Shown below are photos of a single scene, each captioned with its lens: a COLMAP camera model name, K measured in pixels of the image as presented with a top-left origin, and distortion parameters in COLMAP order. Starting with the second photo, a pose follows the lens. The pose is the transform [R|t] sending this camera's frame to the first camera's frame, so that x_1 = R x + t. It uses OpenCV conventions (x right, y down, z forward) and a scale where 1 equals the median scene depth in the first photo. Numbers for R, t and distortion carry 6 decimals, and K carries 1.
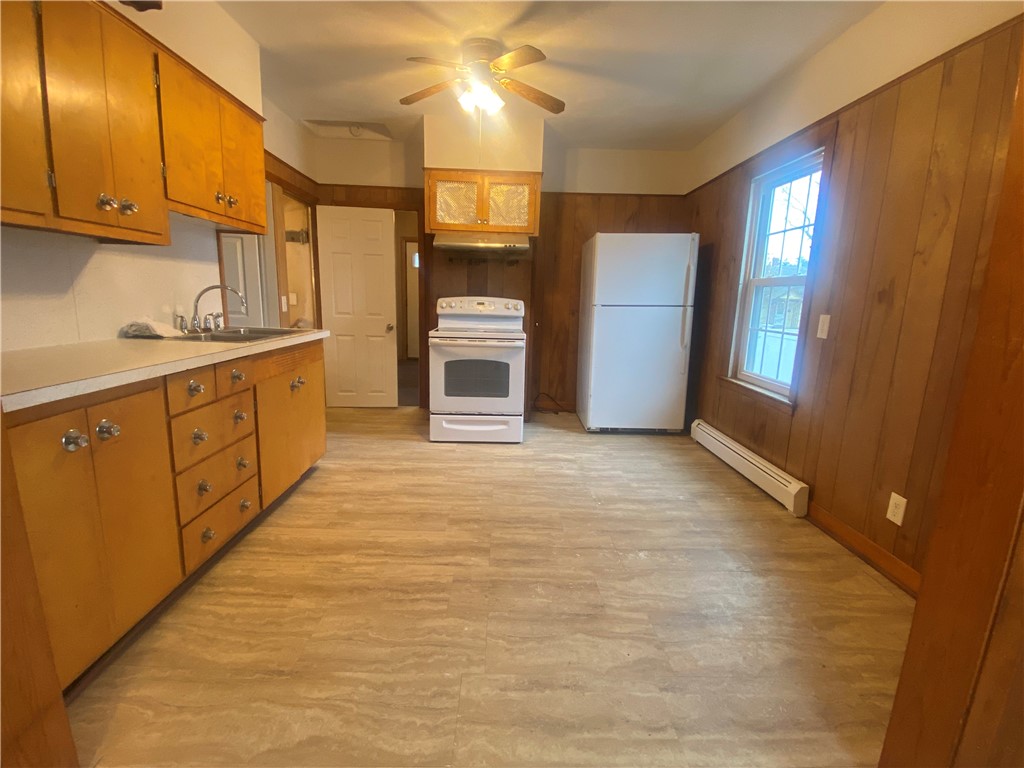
lens RADIAL K [[473.5, 0, 516.6], [0, 473.5, 380.1], [0, 0, 1]] dist [-0.007350, -0.006941]
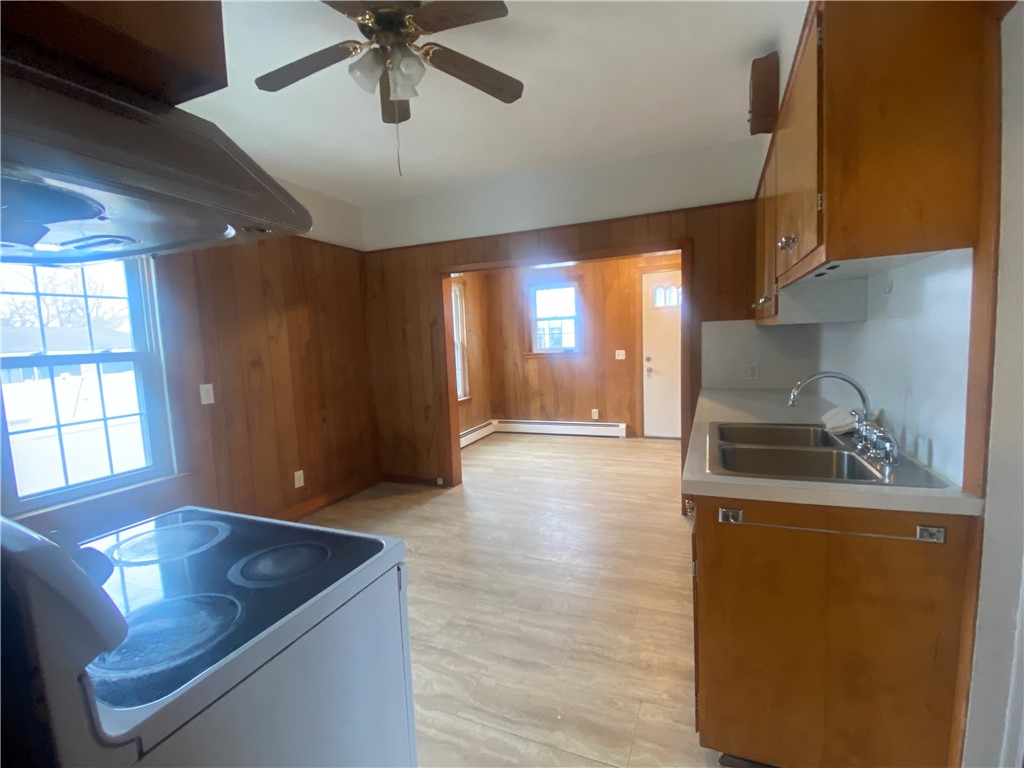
lens RADIAL K [[473.5, 0, 509.3], [0, 473.5, 390.2], [0, 0, 1]] dist [-0.007350, -0.006941]
pose [[-0.909015, -0.040699, 0.414771, -0.482723], [0.083100, 0.957536, 0.276080, -0.357967], [-0.408394, 0.285428, -0.867033, 1.610216]]
